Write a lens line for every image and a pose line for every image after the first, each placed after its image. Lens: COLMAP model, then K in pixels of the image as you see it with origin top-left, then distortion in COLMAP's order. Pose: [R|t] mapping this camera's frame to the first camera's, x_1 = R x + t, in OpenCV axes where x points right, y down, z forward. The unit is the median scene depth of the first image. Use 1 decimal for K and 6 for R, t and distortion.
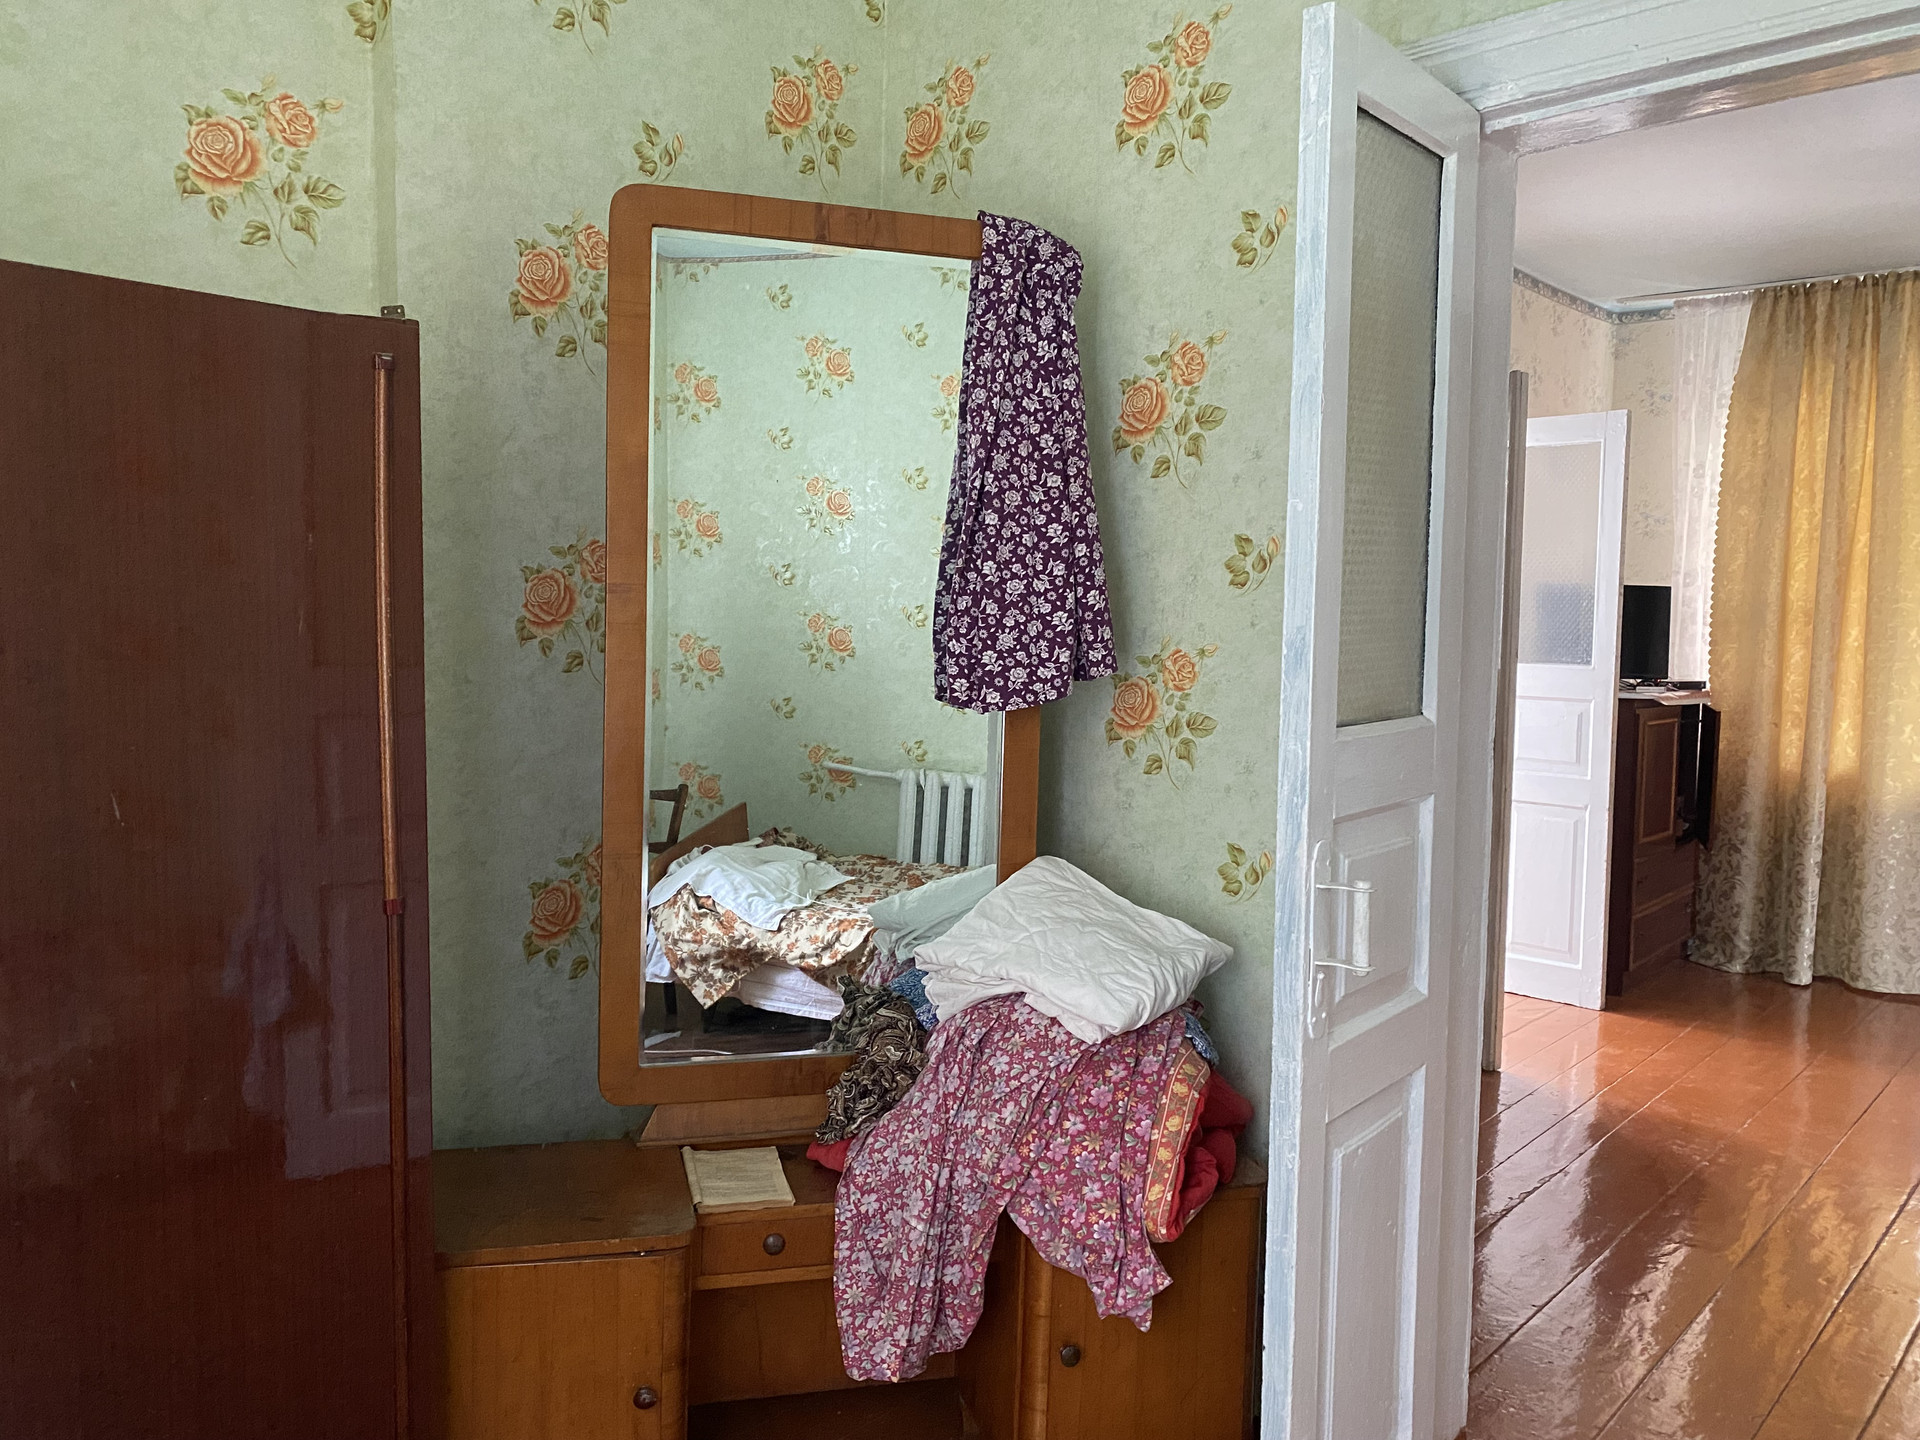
lens RADIAL K [[1460.5, 0, 957.4], [0, 1460.5, 718.7], [0, 0, 1]] dist [0.005047, 0.002681]
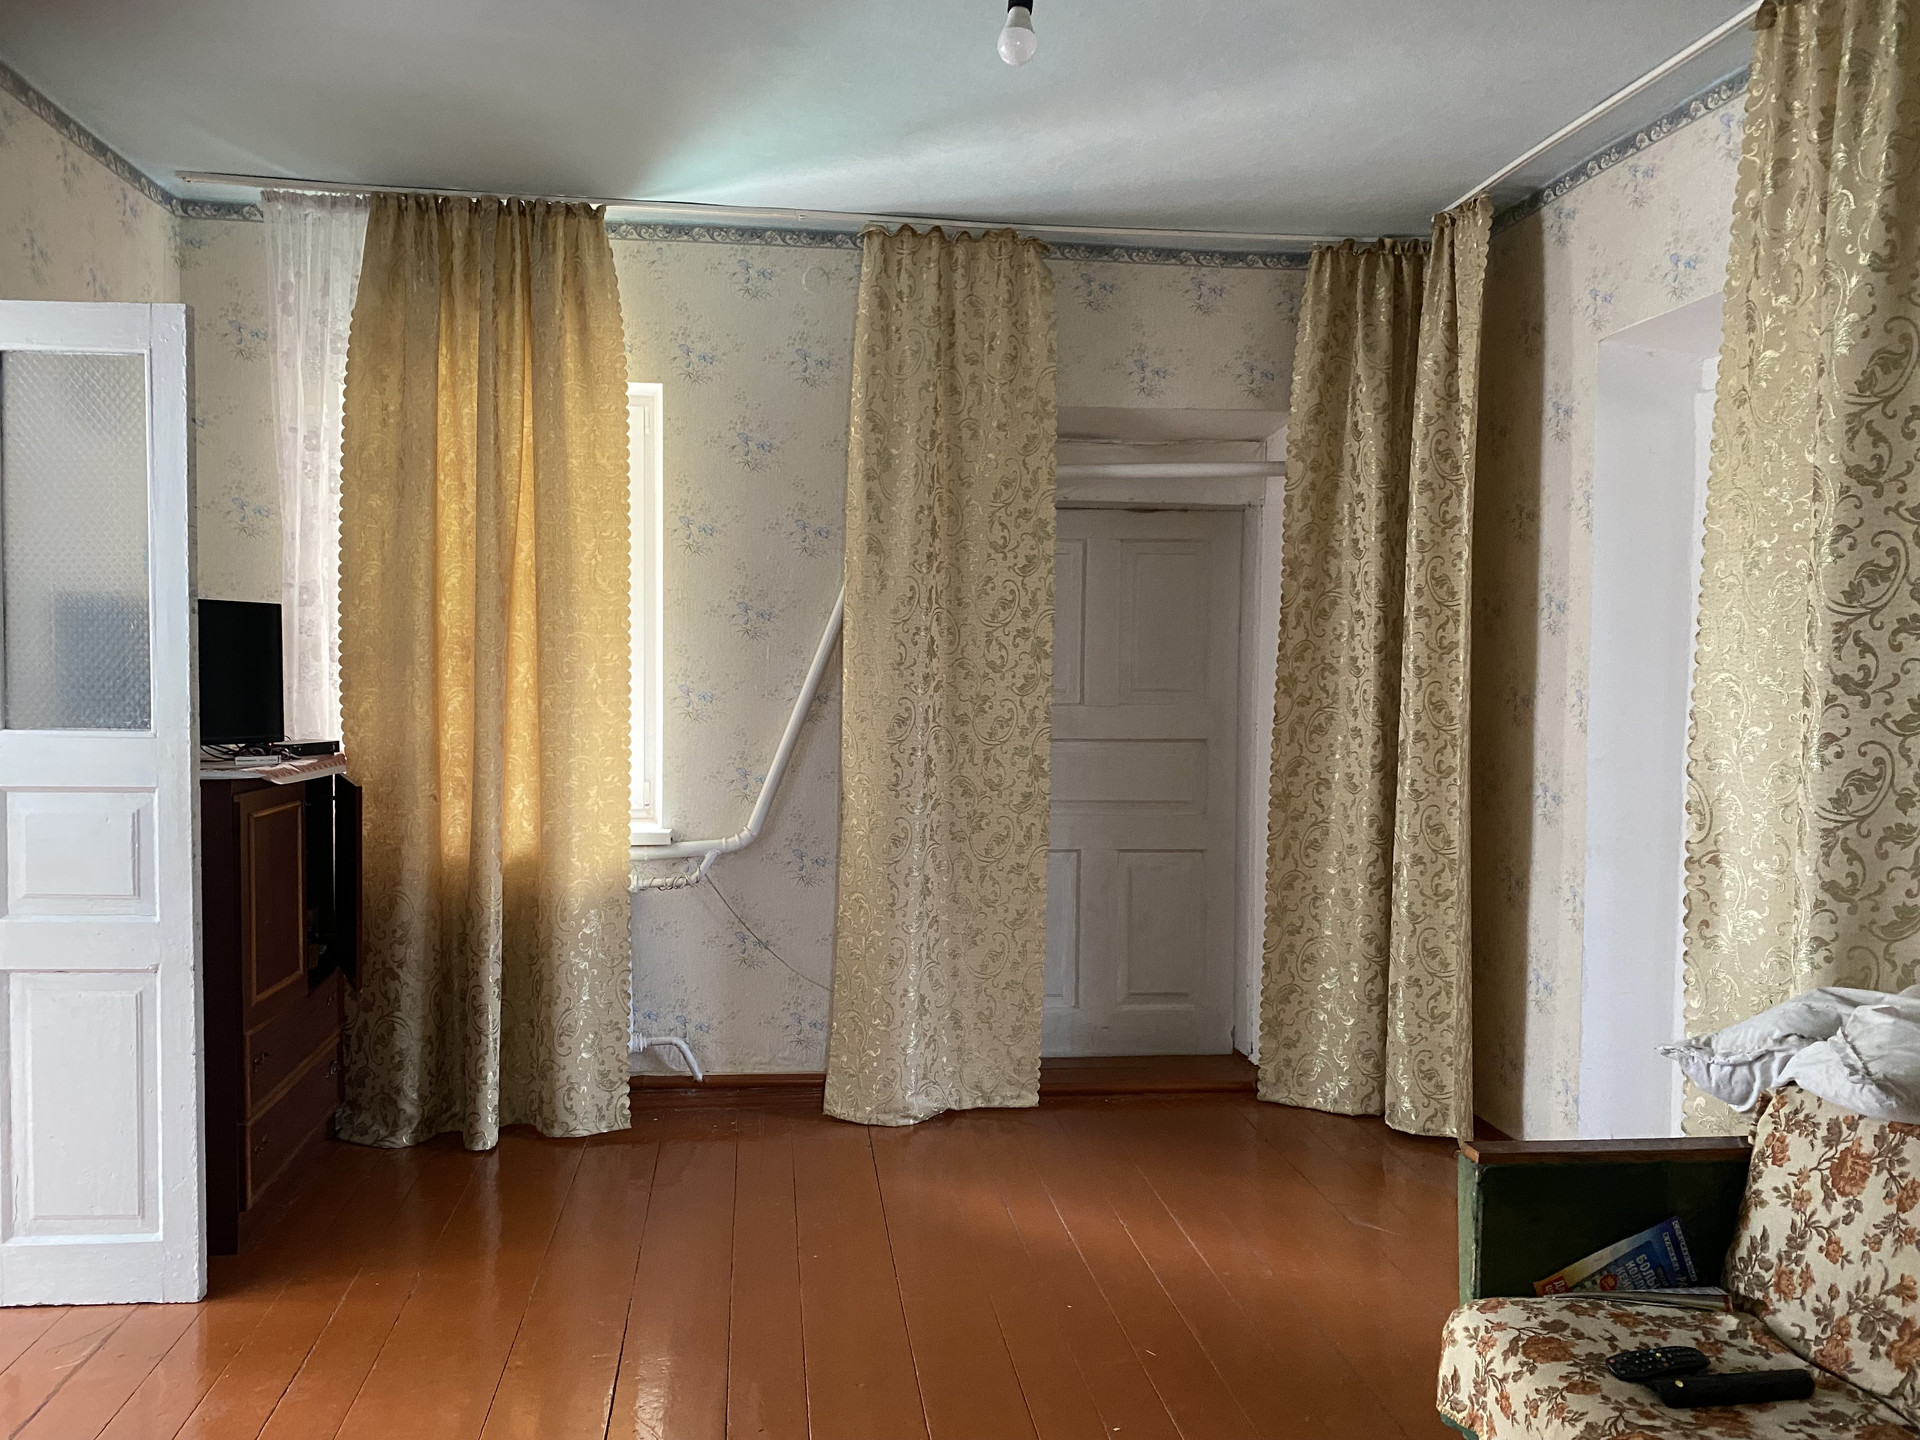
lens RADIAL K [[1460.5, 0, 955.9], [0, 1460.5, 722.7], [0, 0, 1]] dist [0.005047, 0.002681]
pose [[0.643427, -0.039048, 0.764511, 0.172522], [0.055829, 0.998432, 0.004009, -0.021292], [-0.763469, 0.040102, 0.644599, 0.333369]]
